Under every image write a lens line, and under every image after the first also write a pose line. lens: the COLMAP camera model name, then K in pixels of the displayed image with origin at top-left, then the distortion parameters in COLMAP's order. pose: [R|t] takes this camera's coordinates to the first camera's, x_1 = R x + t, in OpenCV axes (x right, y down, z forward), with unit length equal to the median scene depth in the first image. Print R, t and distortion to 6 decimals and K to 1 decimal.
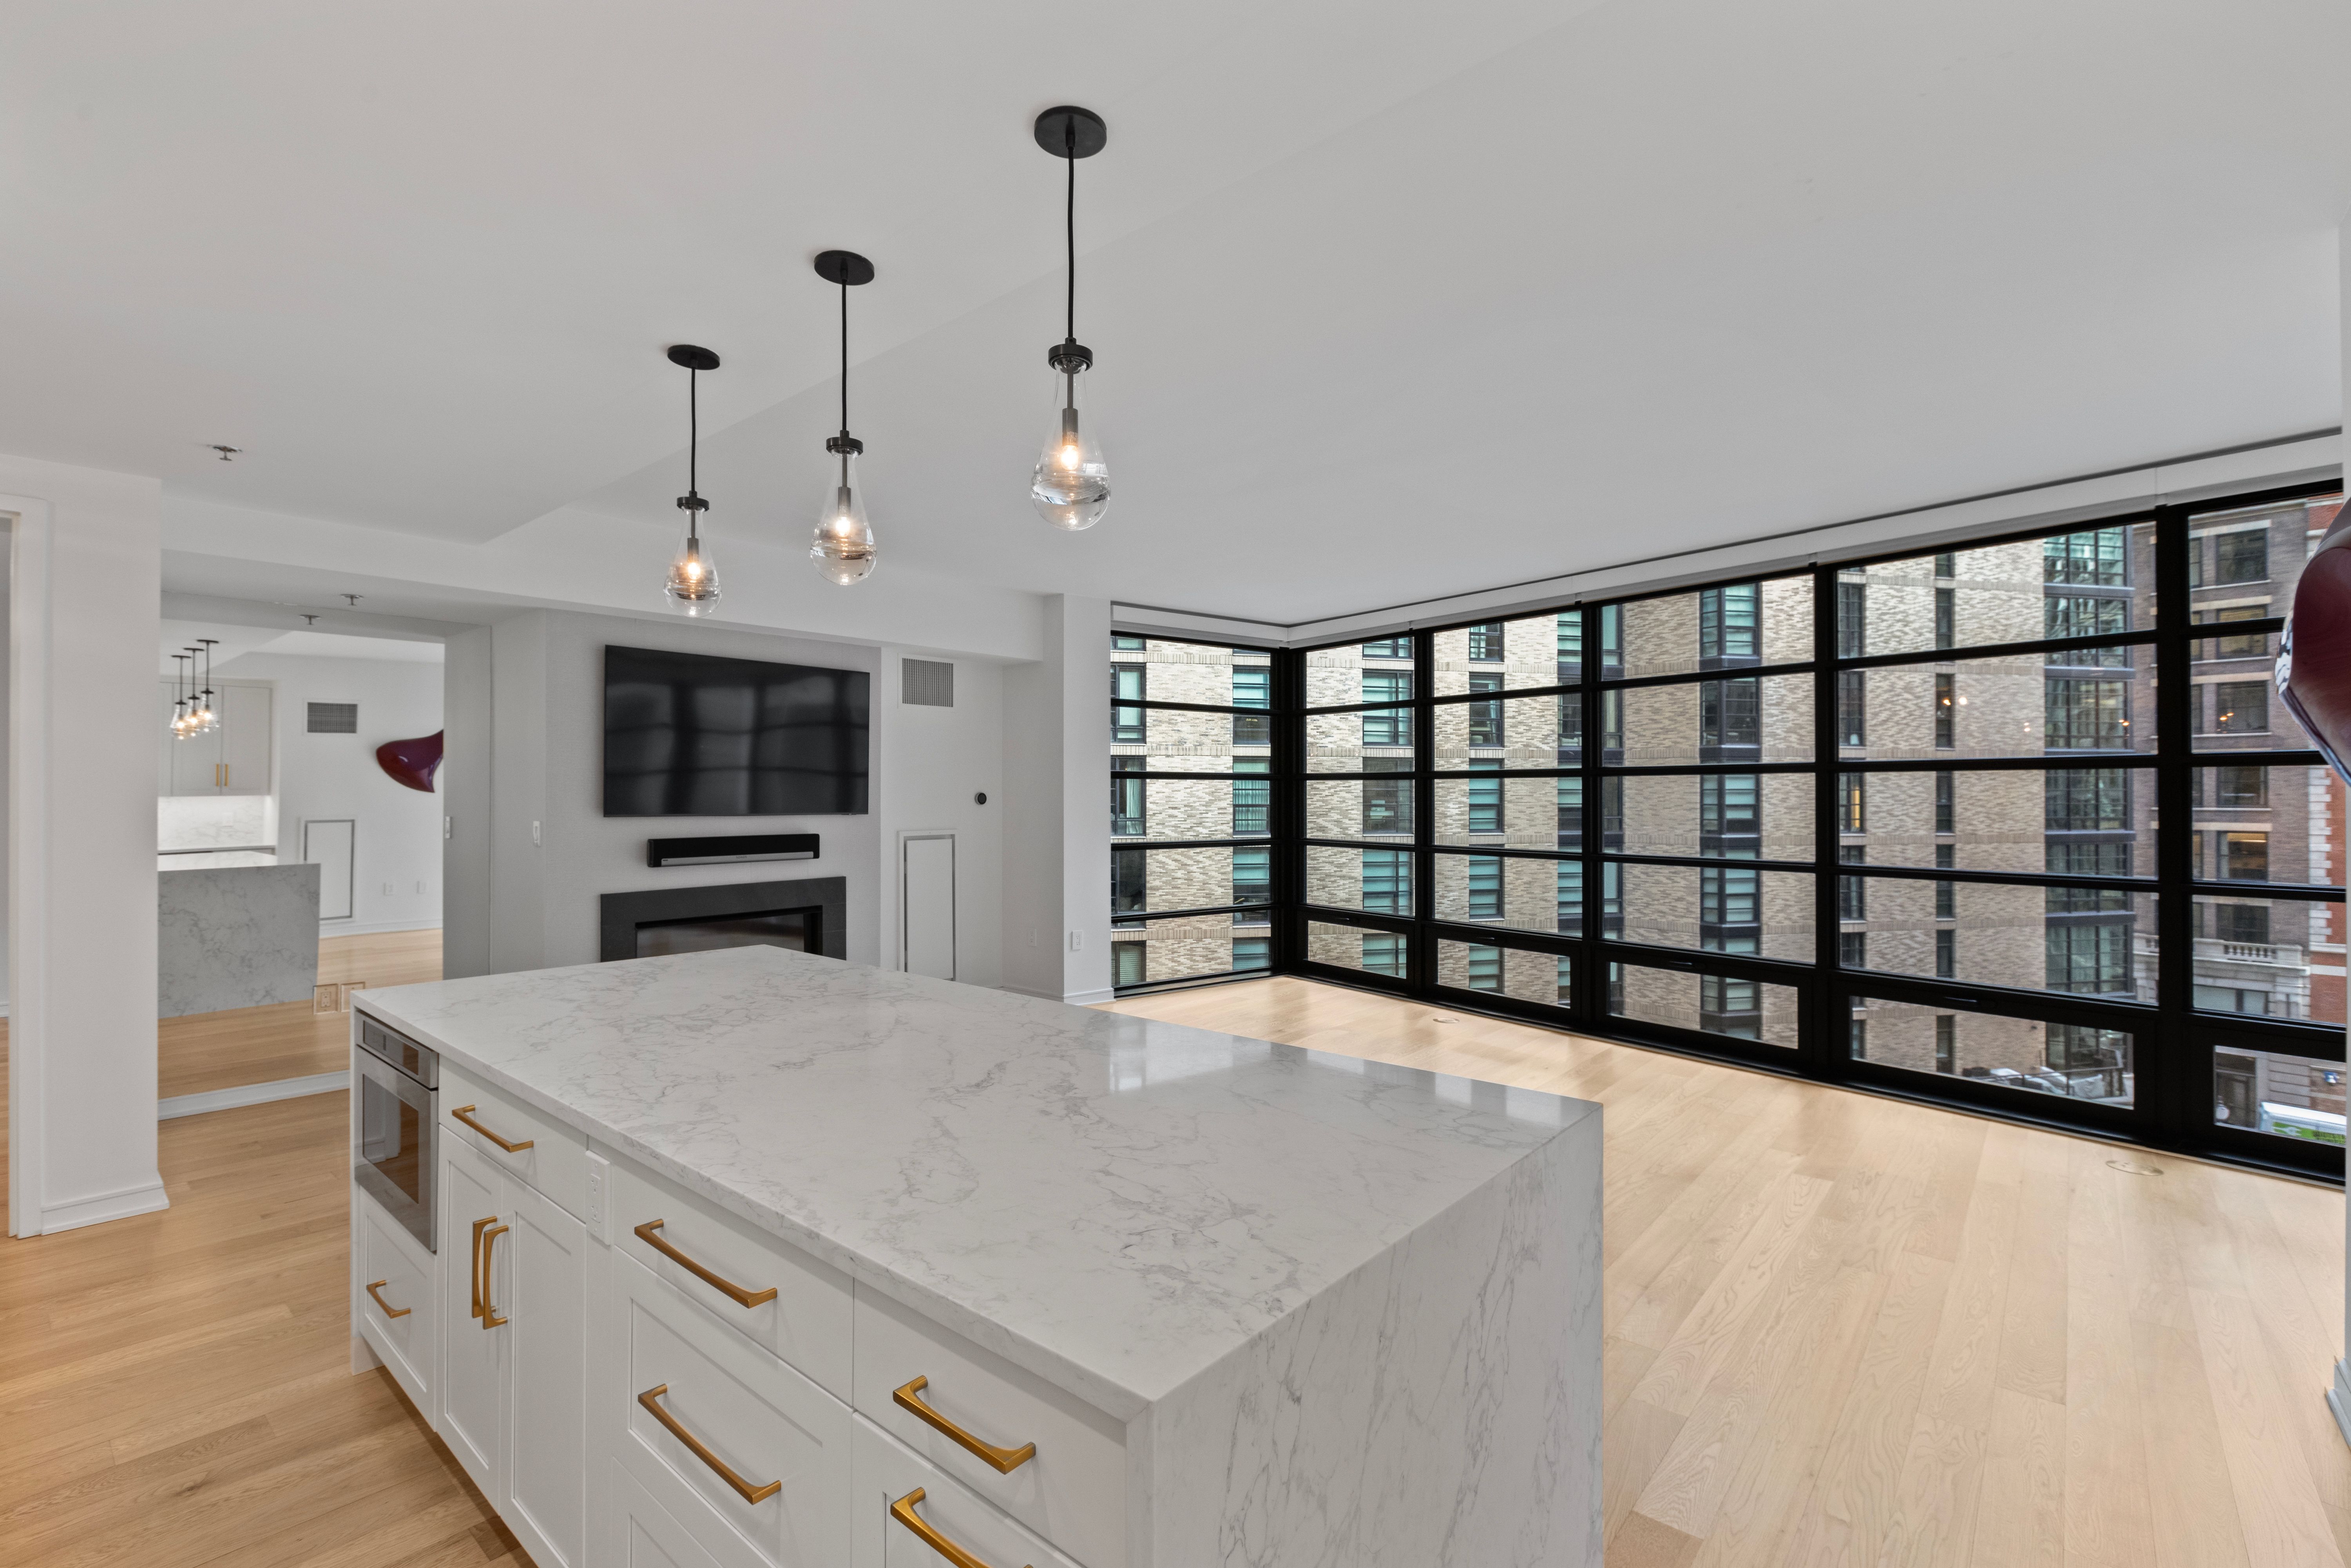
lens RADIAL K [[1042.2, 0, 1180.8], [0, 1042.2, 791.8], [0, 0, 1]] dist [0.001864, -0.000892]
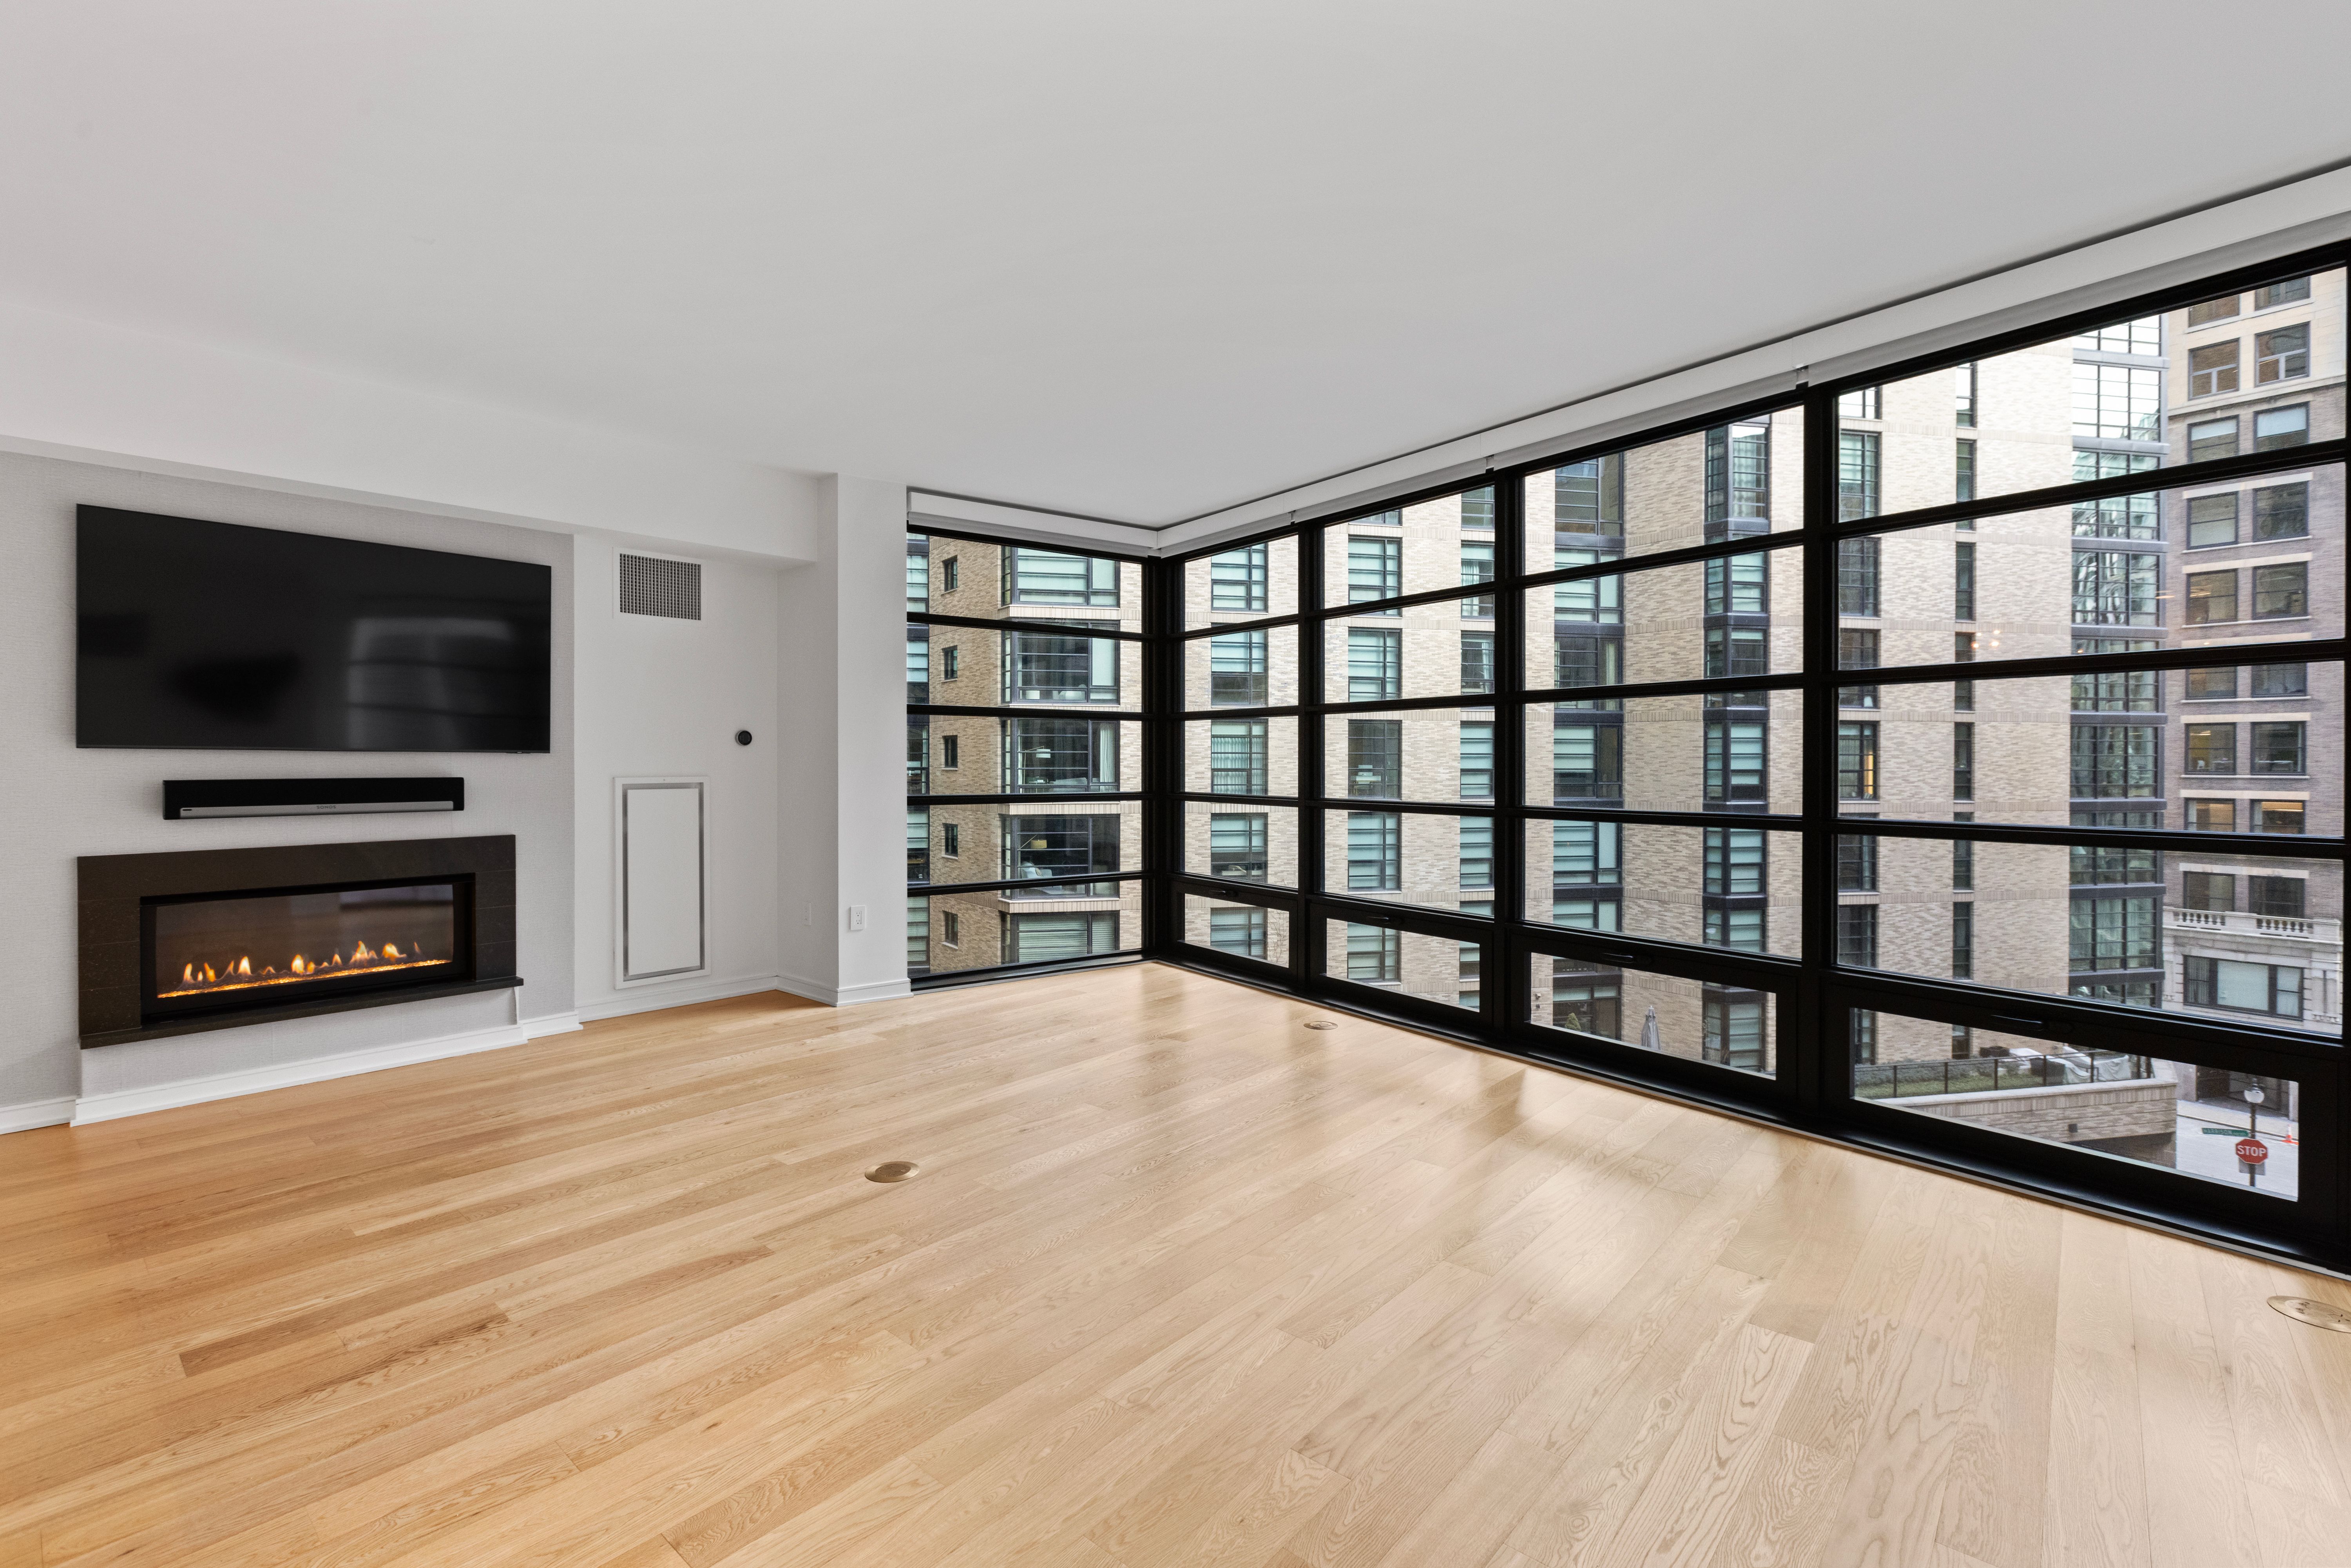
lens RADIAL K [[1042.2, 0, 1174.8], [0, 1042.2, 771.9], [0, 0, 1]] dist [0.001864, -0.000892]
pose [[0.999908, 0.001925, -0.013457, 0.146095], [-0.001776, 0.999937, 0.011081, 0.022980], [0.013478, -0.011056, 0.999848, 0.219783]]
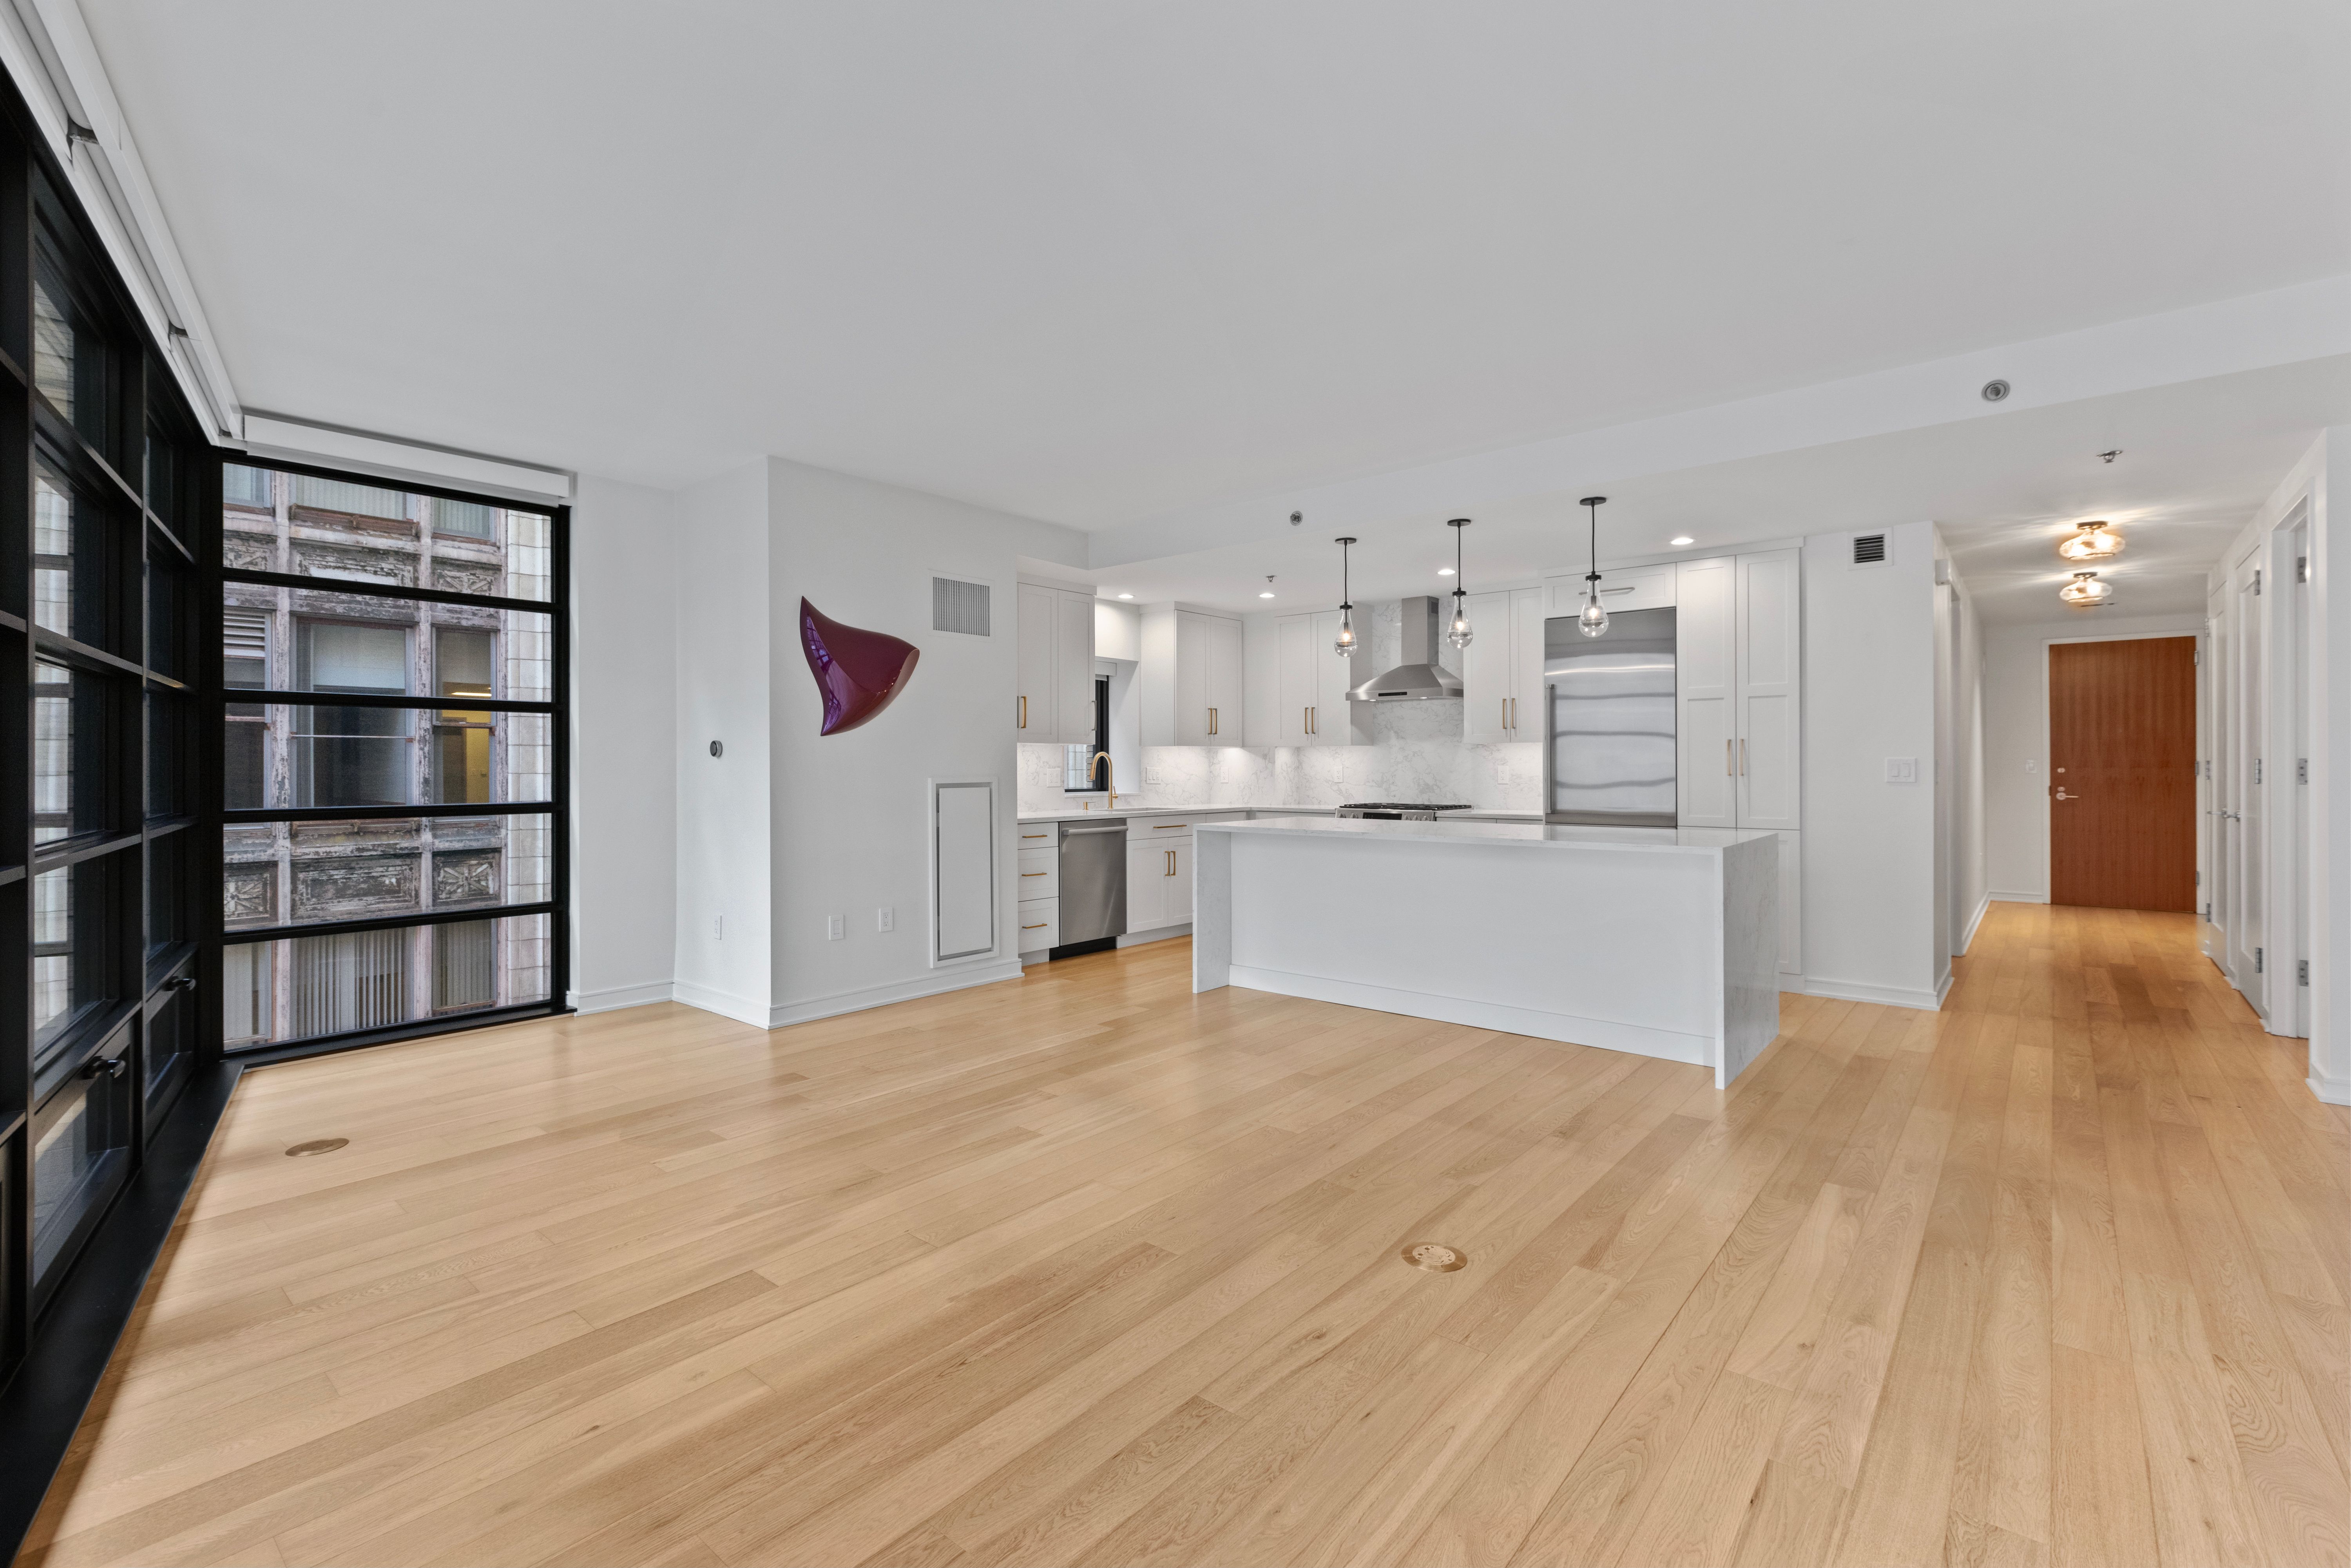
lens RADIAL K [[1042.2, 0, 1175.6], [0, 1042.2, 761.3], [0, 0, 1]] dist [0.001864, -0.000892]
pose [[-0.999972, 0.003768, -0.006392, 0.113129], [0.003798, 0.999982, -0.004583, 0.023432], [0.006375, -0.004607, -0.999969, 1.044006]]
